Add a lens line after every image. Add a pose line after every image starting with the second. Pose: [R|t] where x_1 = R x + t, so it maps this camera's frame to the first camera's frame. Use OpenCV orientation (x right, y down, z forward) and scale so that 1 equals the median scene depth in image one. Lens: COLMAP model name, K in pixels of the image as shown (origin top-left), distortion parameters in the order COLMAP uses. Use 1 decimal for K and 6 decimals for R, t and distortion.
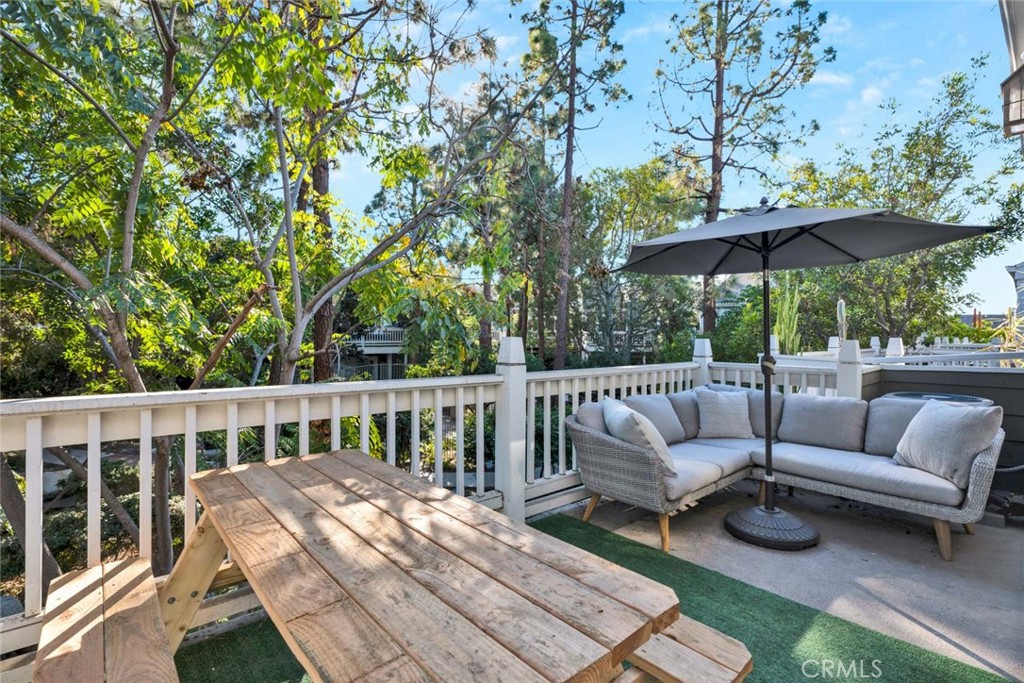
lens RADIAL K [[482.5, 0, 512.9], [0, 482.5, 341.2], [0, 0, 1]] dist [-0.000918, 0.000116]
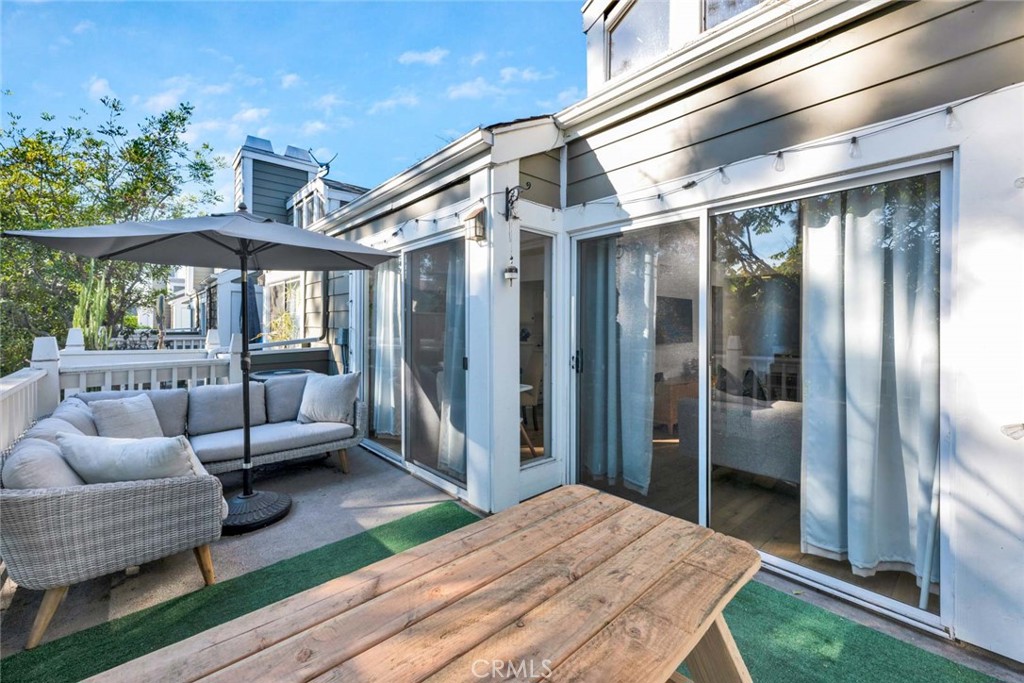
lens RADIAL K [[418.1, 0, 517.2], [0, 418.1, 322.6], [0, 0, 1]] dist [0.000455, -0.000428]
pose [[-0.036151, -0.004844, 0.999335, -0.598764], [0.010853, 0.999927, 0.005240, -0.046683], [-0.999287, 0.011035, -0.036095, 0.614918]]
